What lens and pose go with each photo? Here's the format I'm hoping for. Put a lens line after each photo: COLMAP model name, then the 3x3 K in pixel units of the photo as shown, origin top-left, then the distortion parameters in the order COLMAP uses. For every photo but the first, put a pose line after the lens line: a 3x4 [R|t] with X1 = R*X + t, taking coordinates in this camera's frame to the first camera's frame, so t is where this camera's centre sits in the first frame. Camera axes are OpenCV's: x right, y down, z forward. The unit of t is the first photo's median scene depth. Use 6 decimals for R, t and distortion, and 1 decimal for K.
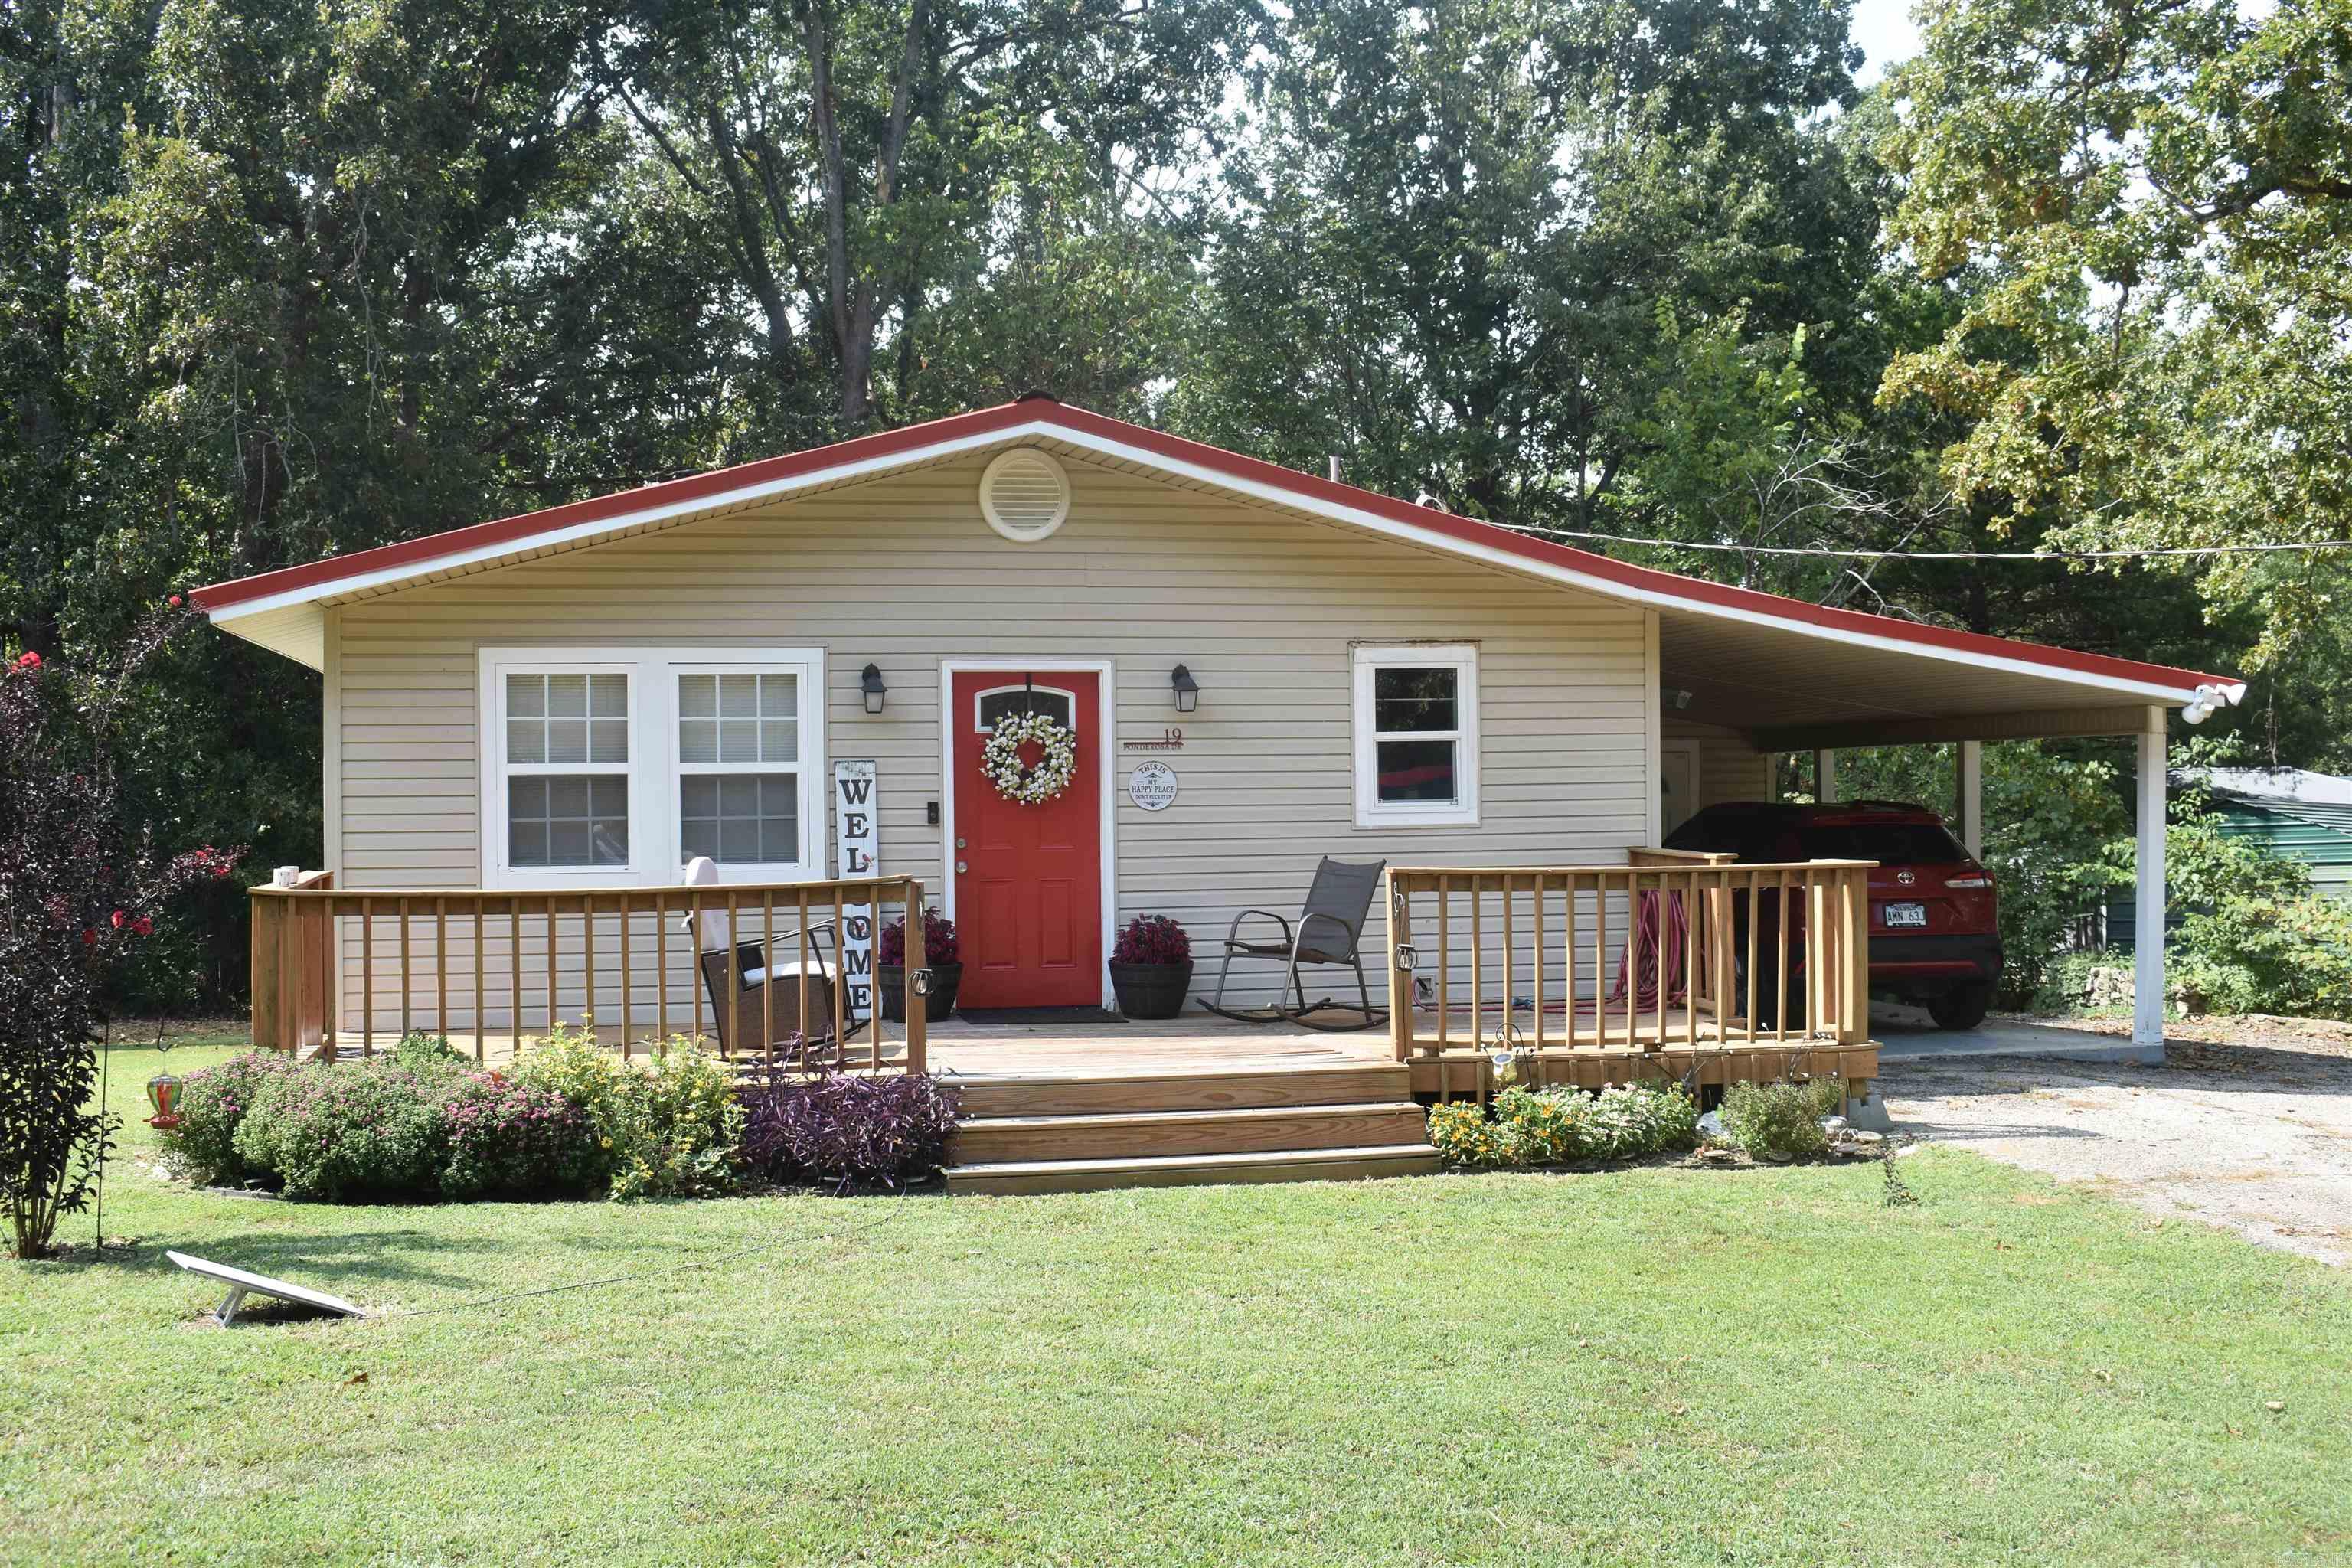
lens RADIAL K [[2630.1, 0, 1174.1], [0, 2630.1, 777.0], [0, 0, 1]] dist [-0.061529, 0.000000]
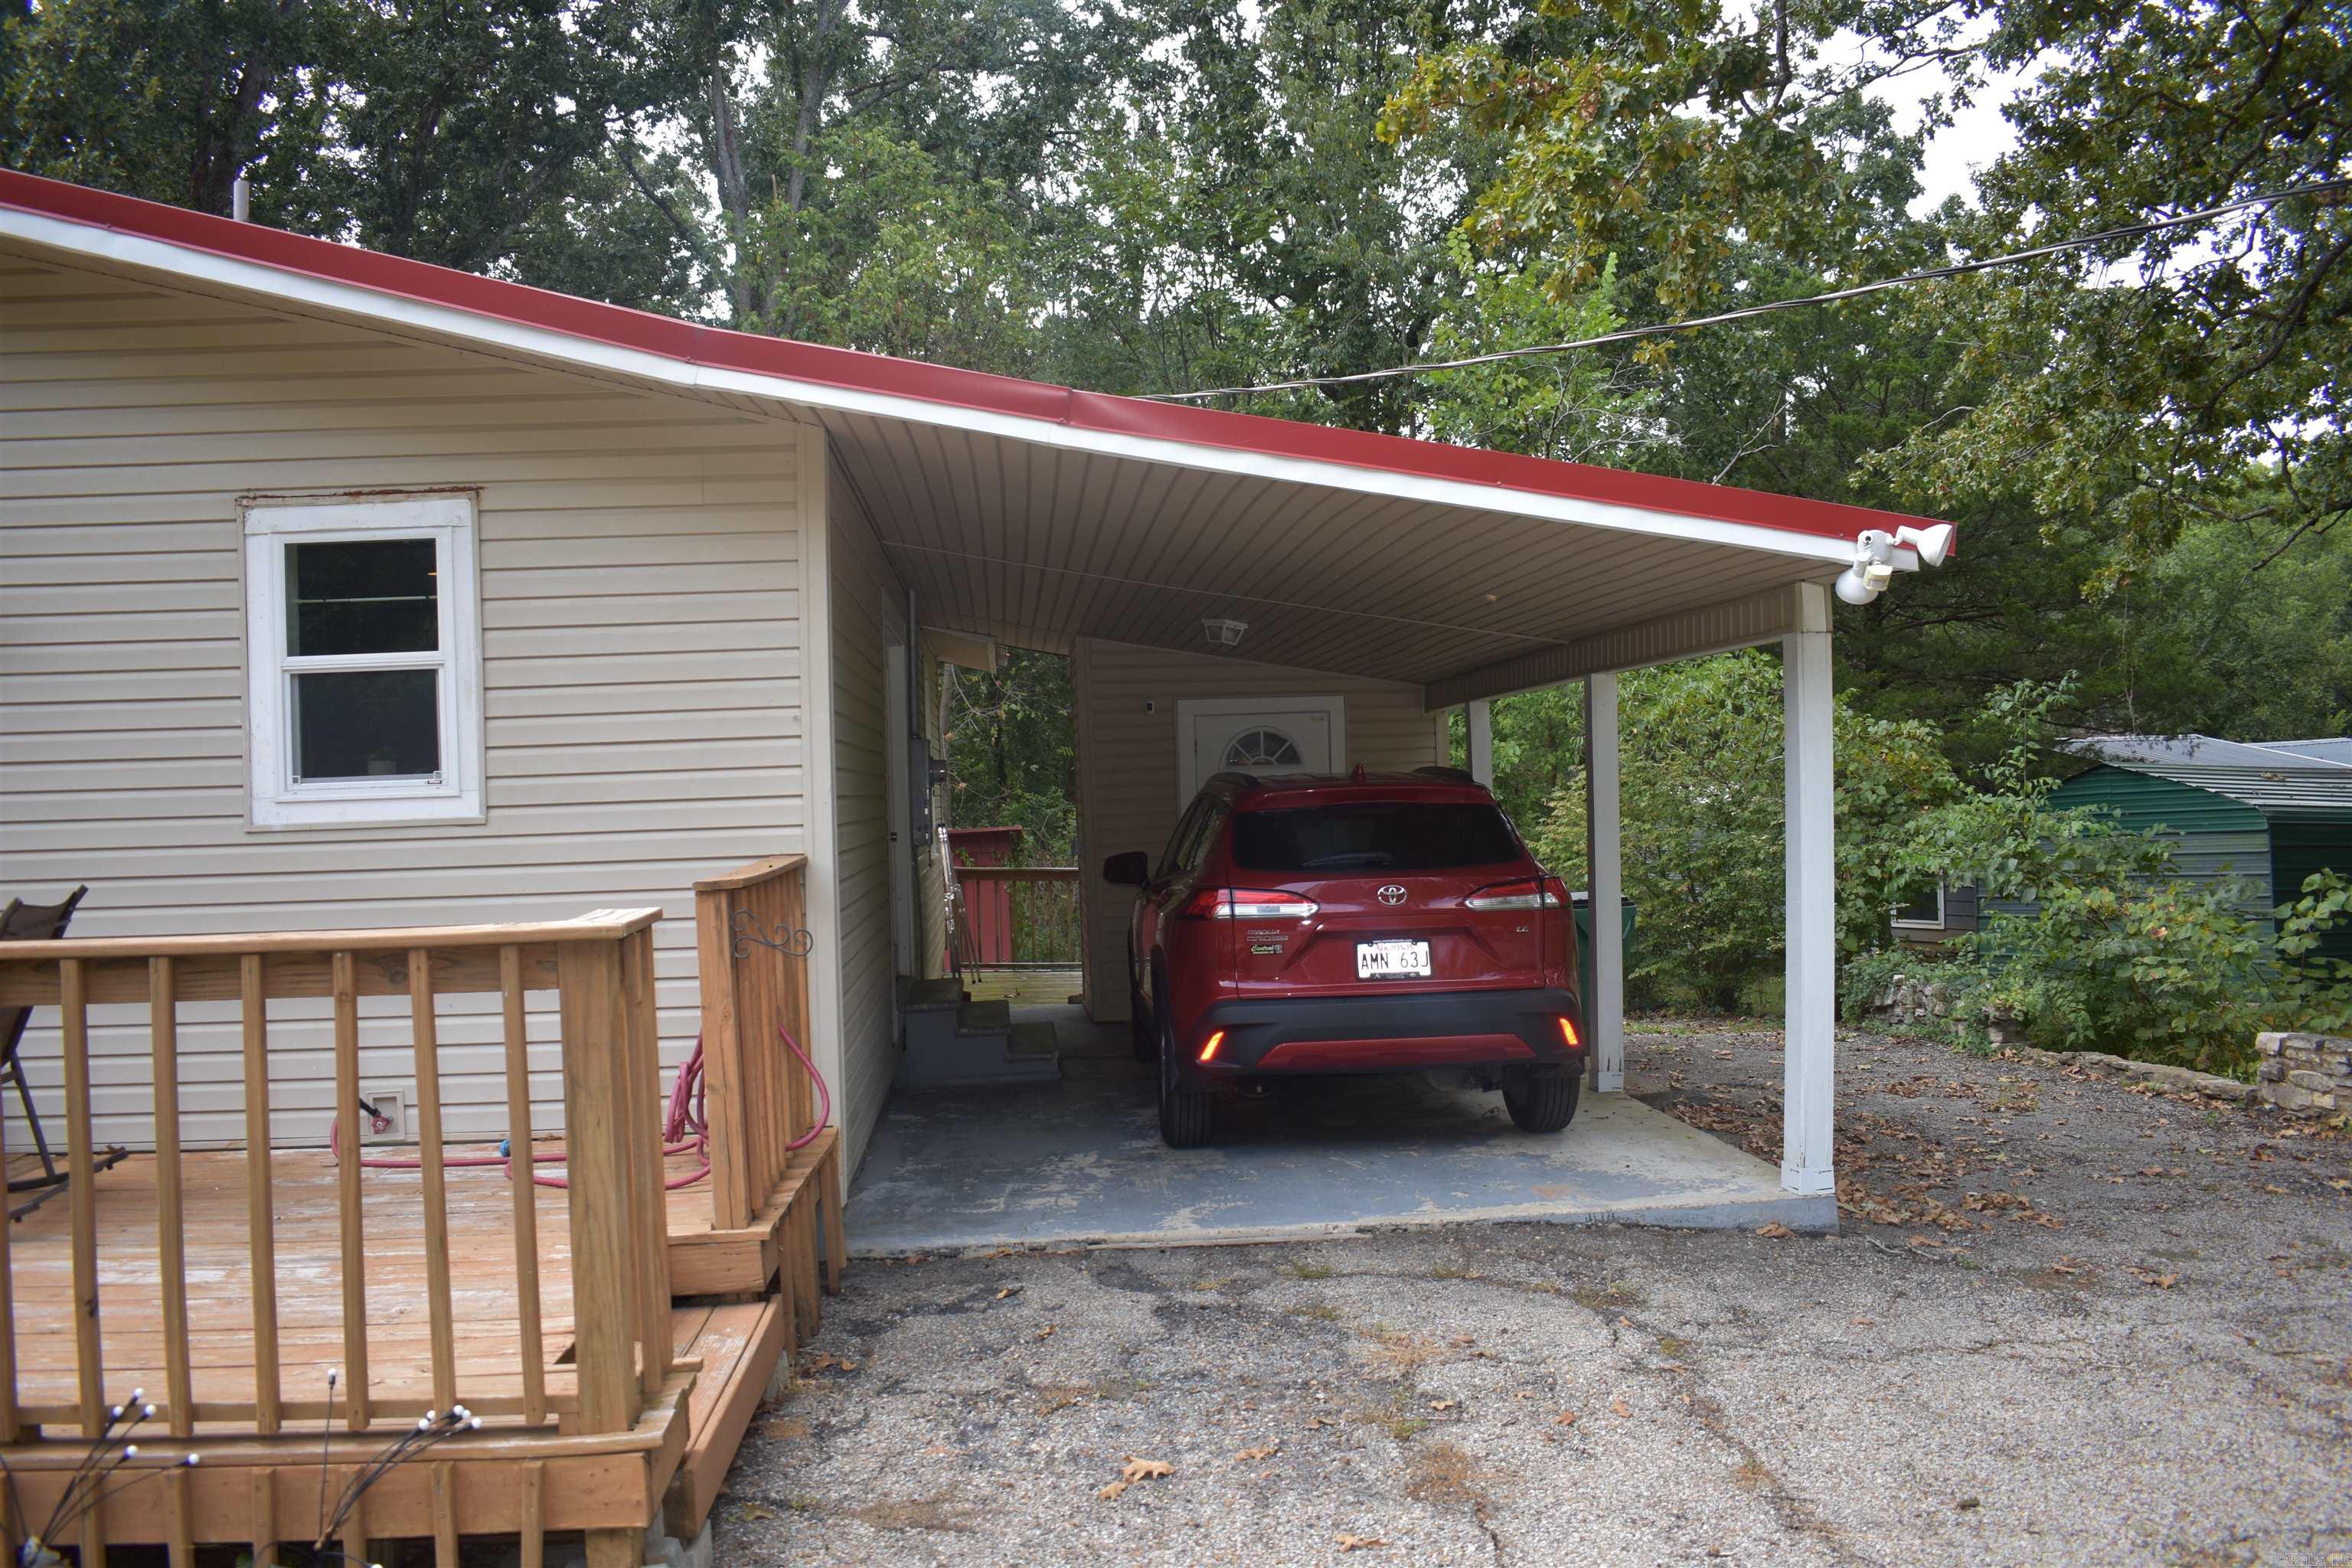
lens RADIAL K [[1897.6, 0, 1171.9], [0, 1897.6, 775.2], [0, 0, 1]] dist [-0.099643, 0.028328]
pose [[0.992974, -0.020170, -0.116600, 0.275371], [0.020258, 0.999795, -0.000426, 0.010786], [0.116584, -0.001939, 0.993179, 0.561932]]
